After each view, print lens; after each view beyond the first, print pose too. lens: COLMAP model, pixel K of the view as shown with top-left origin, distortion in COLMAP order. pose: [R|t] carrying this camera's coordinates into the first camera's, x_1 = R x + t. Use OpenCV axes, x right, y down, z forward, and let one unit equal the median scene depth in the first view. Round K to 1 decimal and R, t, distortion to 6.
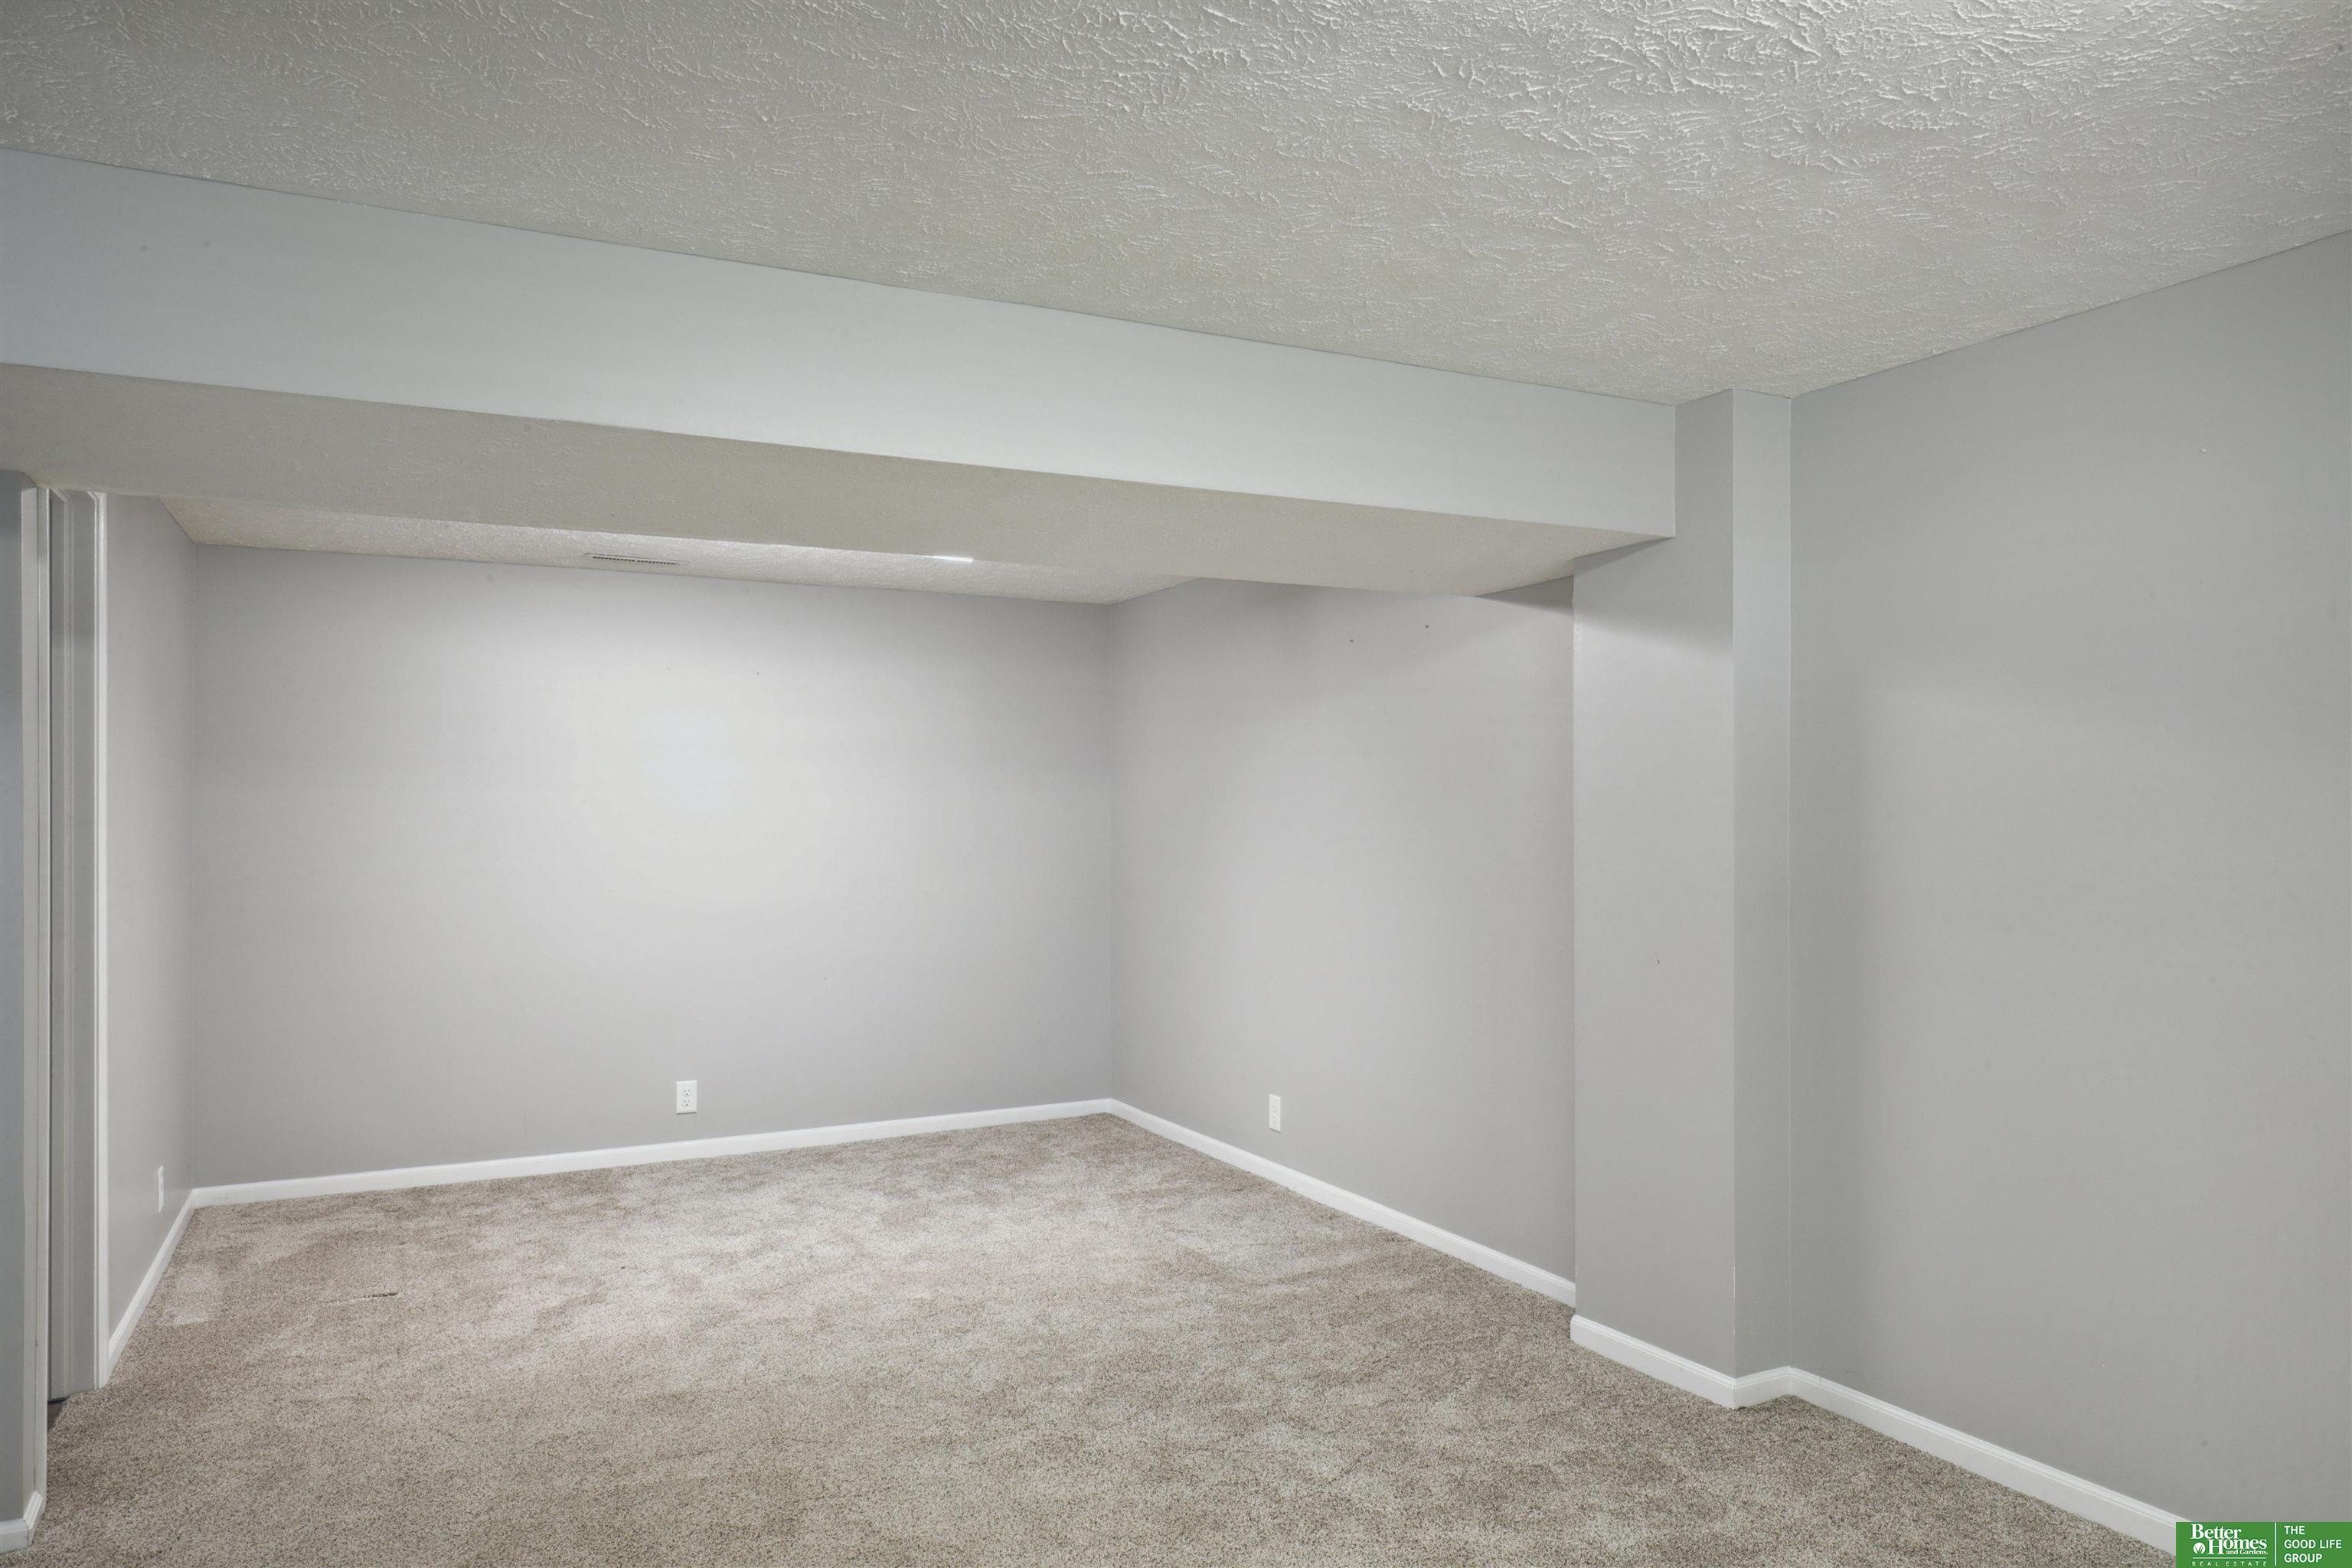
lens RADIAL K [[1578.9, 0, 1177.1], [0, 1578.9, 802.7], [0, 0, 1]] dist [-0.002755, -0.001792]
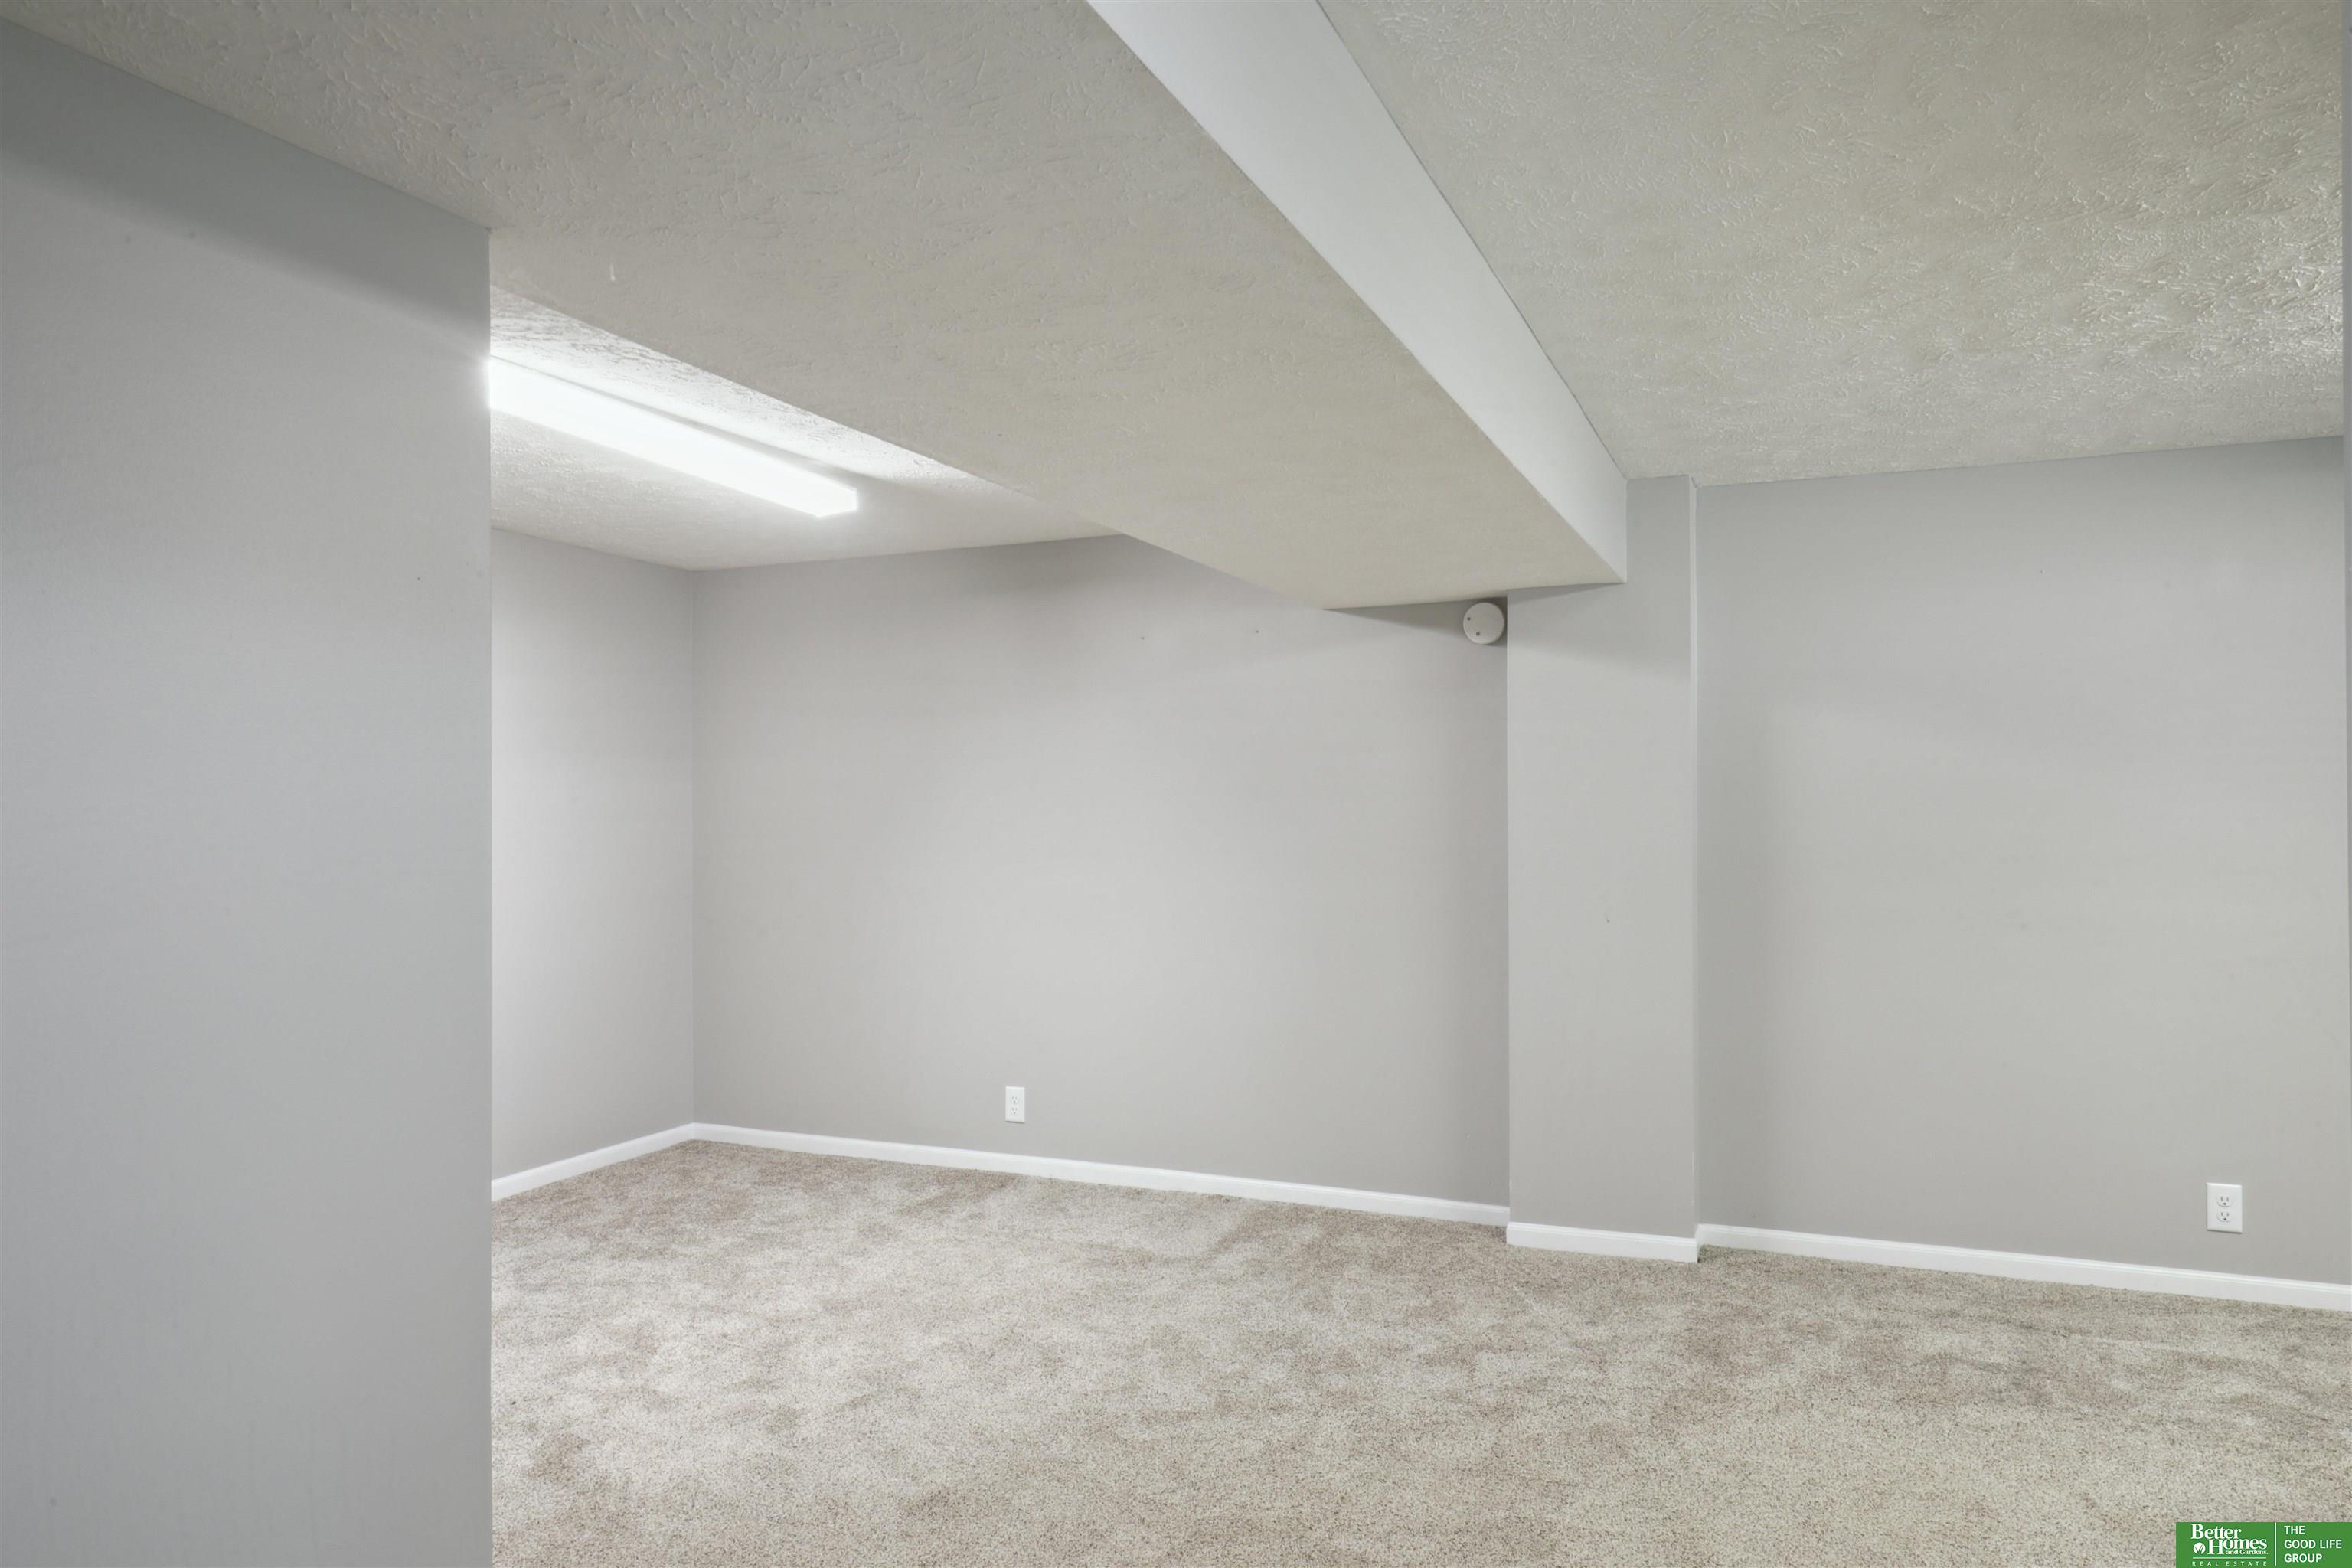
lens RADIAL K [[1535.5, 0, 1176.9], [0, 1535.5, 773.2], [0, 0, 1]] dist [-0.005226, 0.004569]
pose [[0.760974, 0.015777, 0.648590, -0.630734], [-0.004113, 0.999802, -0.019494, 0.008604], [-0.648769, 0.012166, 0.760888, 0.252746]]
